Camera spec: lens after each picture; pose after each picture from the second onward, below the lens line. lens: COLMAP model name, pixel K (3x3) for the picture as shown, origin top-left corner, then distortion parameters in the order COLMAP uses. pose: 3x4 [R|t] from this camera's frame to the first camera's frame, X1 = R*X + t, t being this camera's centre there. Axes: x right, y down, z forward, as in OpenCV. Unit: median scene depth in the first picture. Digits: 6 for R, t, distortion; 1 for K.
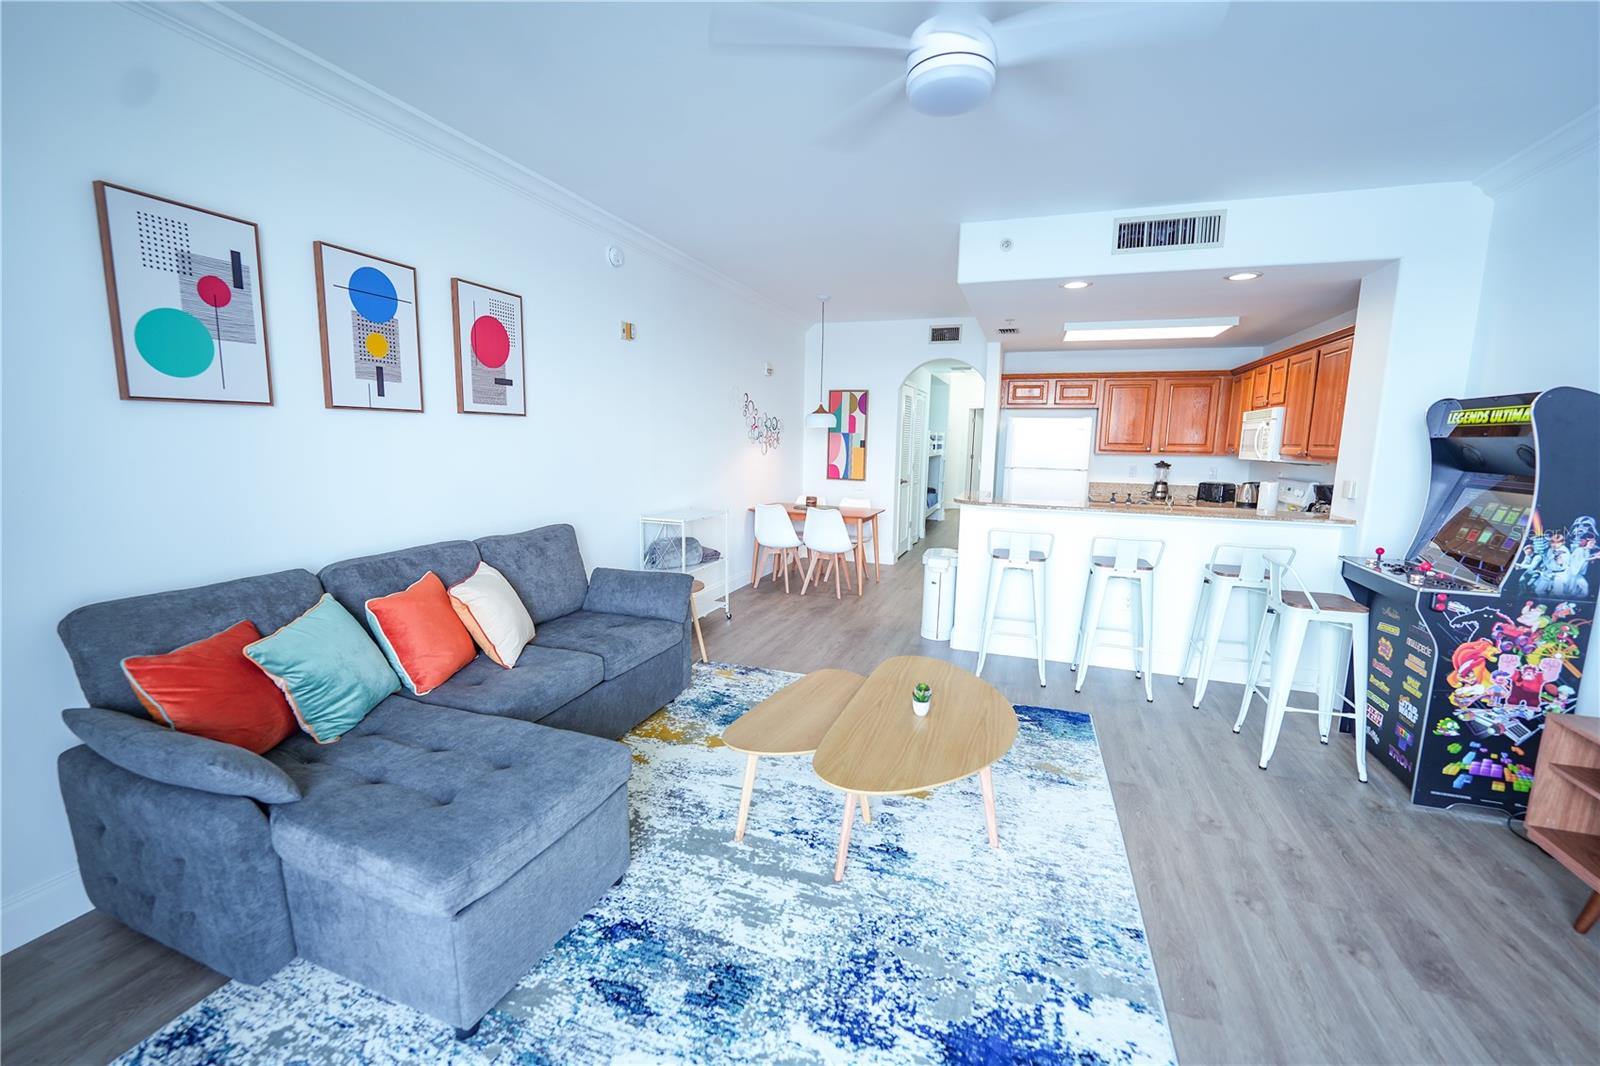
lens RADIAL K [[645.4, 0, 803.5], [0, 645.4, 535.3], [0, 0, 1]] dist [-0.009970, -0.000401]
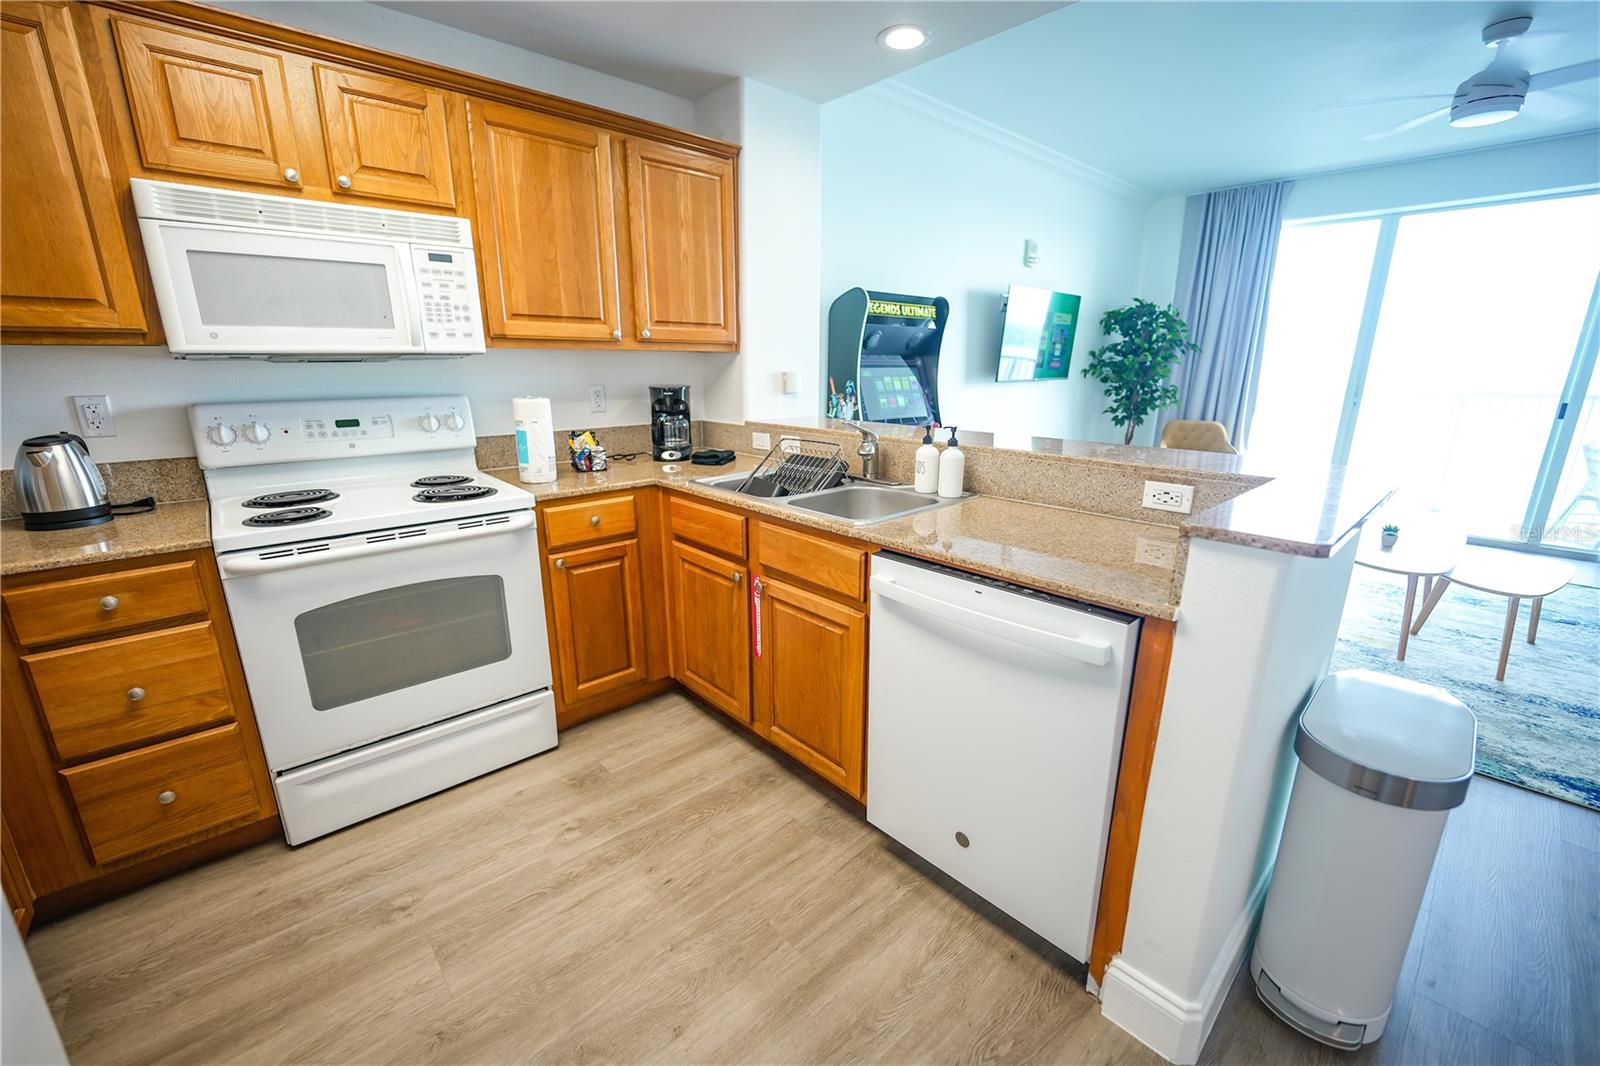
lens RADIAL K [[645.4, 0, 803.5], [0, 645.4, 535.3], [0, 0, 1]] dist [-0.009970, -0.000401]
pose [[-0.886058, -0.135729, 0.443260, 0.271607], [0.054104, 0.919365, 0.389669, -0.133258], [-0.460407, 0.369251, -0.807266, 1.084487]]
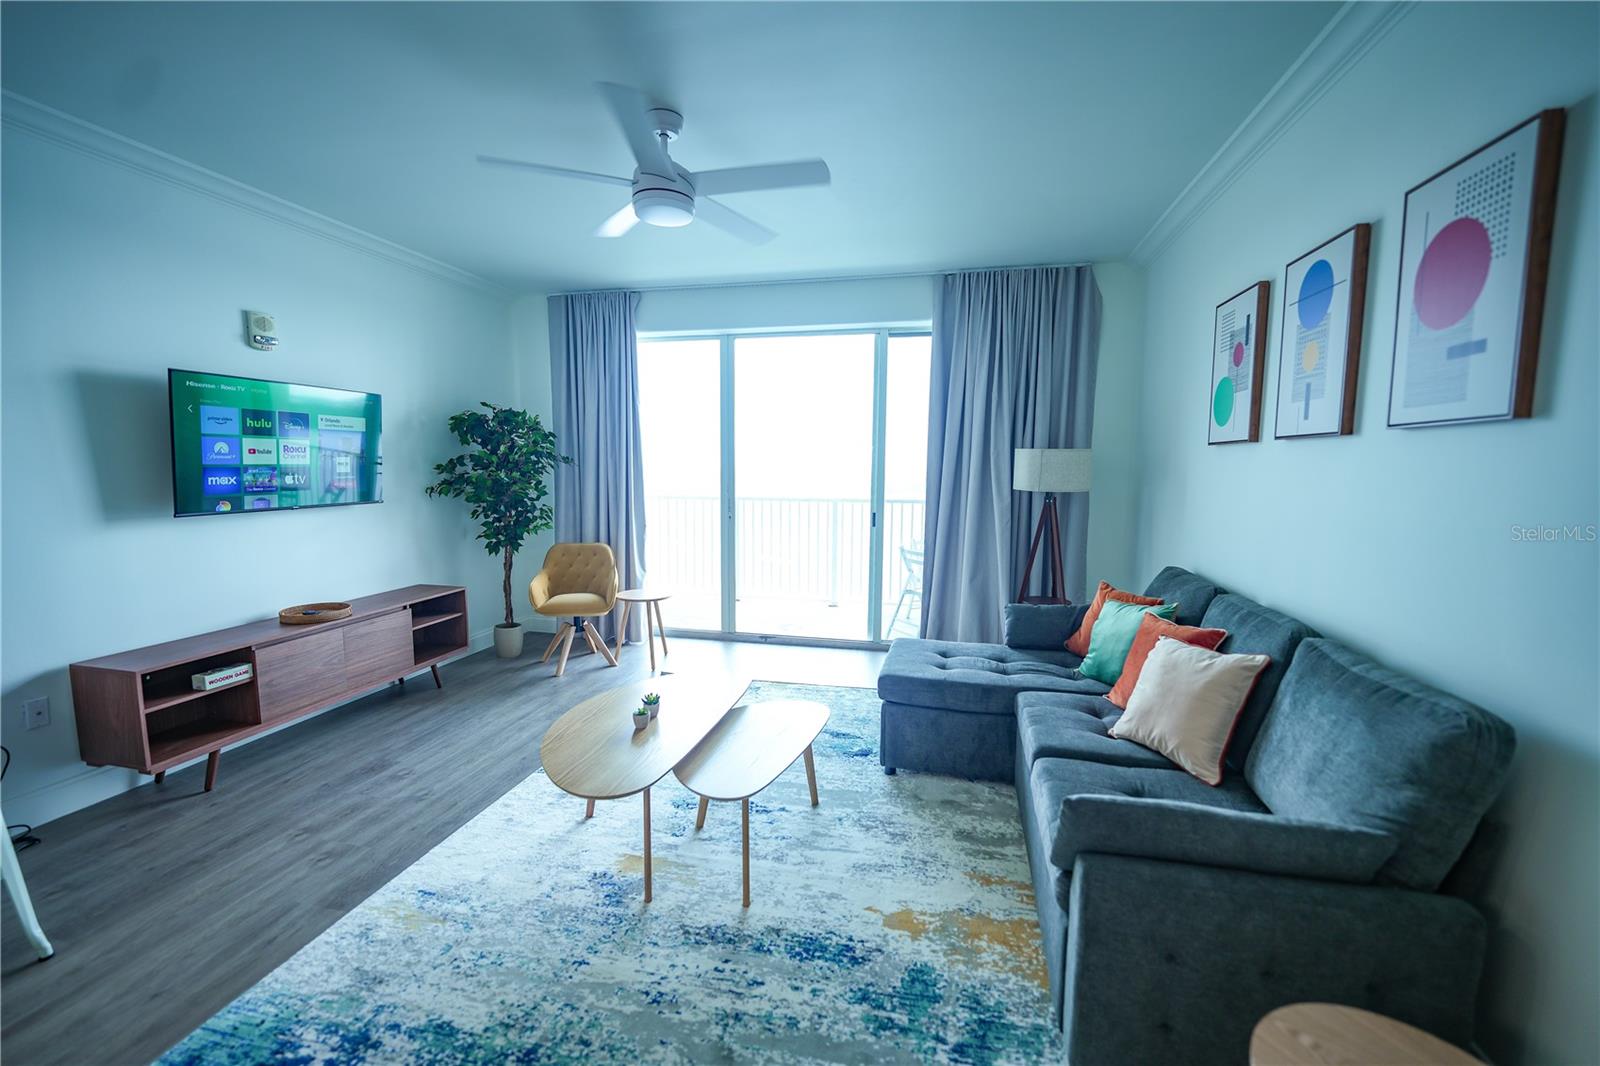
lens RADIAL K [[635.4, 0, 800.0], [0, 635.4, 533.0], [0, 0, 1]] dist [-0.000023, -0.000078]
pose [[-0.992599, -0.010635, -0.120968, 0.028840], [-0.041346, 0.966238, 0.254313, -0.118757], [0.114180, 0.257433, -0.959527, 0.804125]]
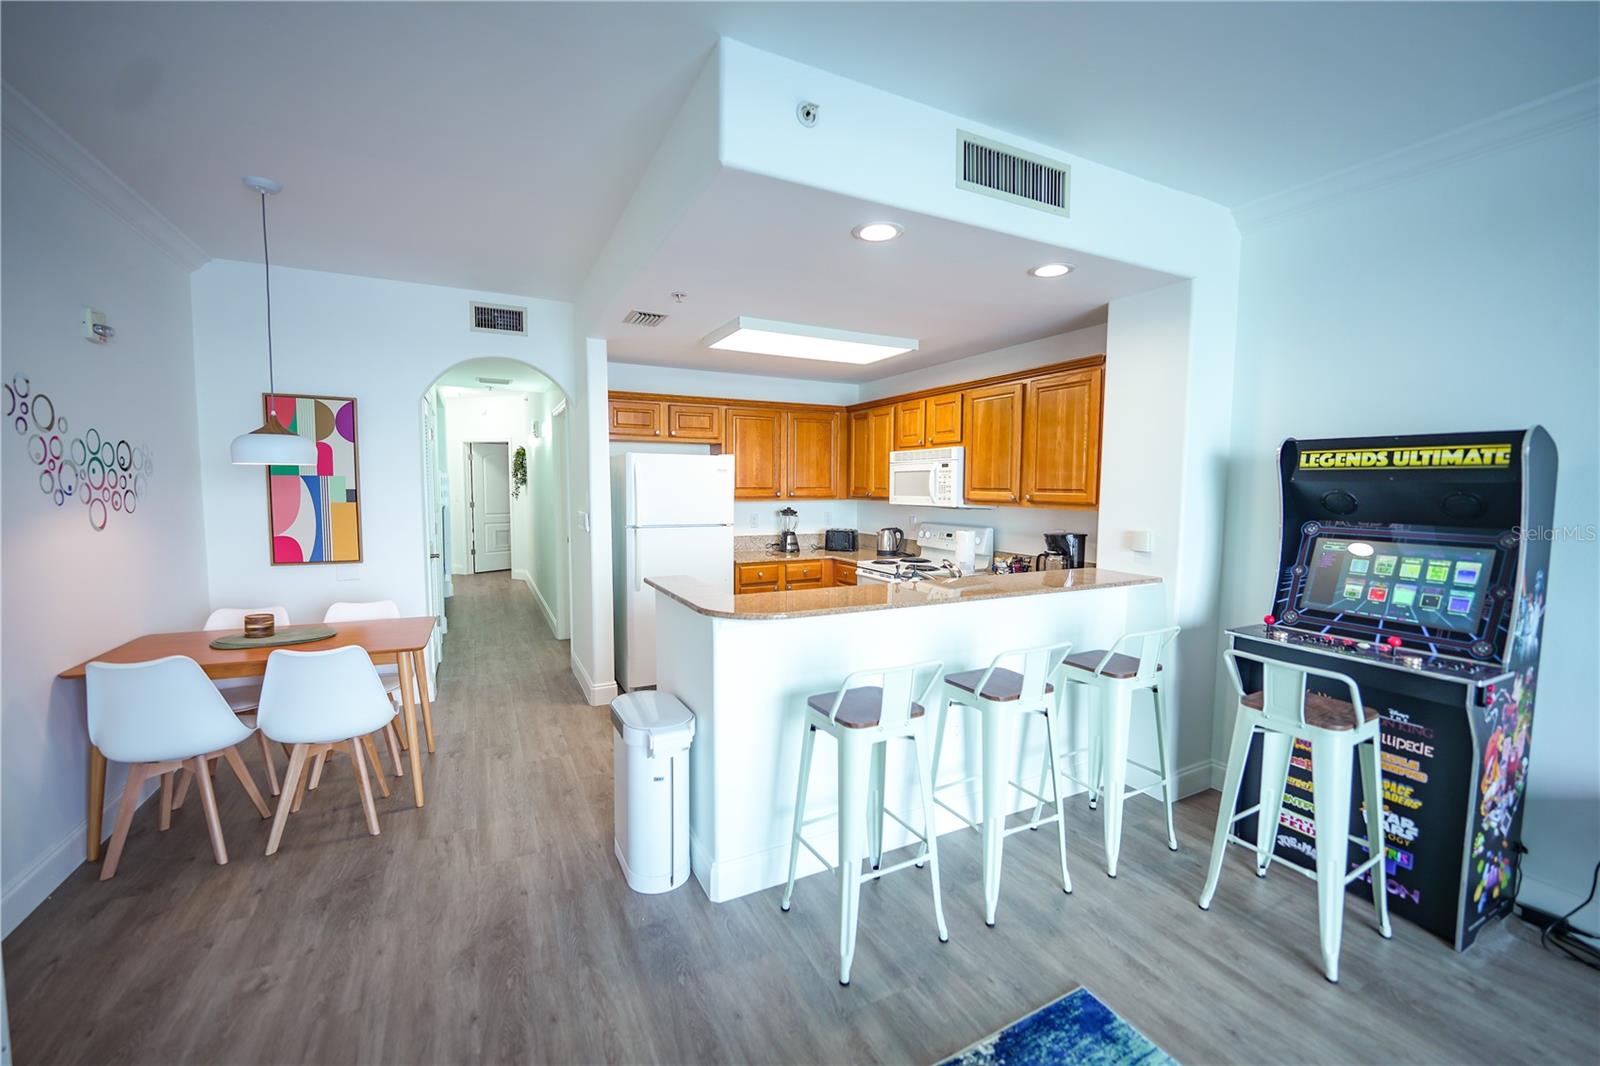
lens RADIAL K [[645.4, 0, 803.5], [0, 645.4, 535.3], [0, 0, 1]] dist [-0.009970, -0.000401]
pose [[0.687307, -0.069204, 0.723063, -0.052304], [0.113233, 0.993489, -0.012548, -0.074517], [-0.717487, 0.090499, 0.690668, 0.452210]]
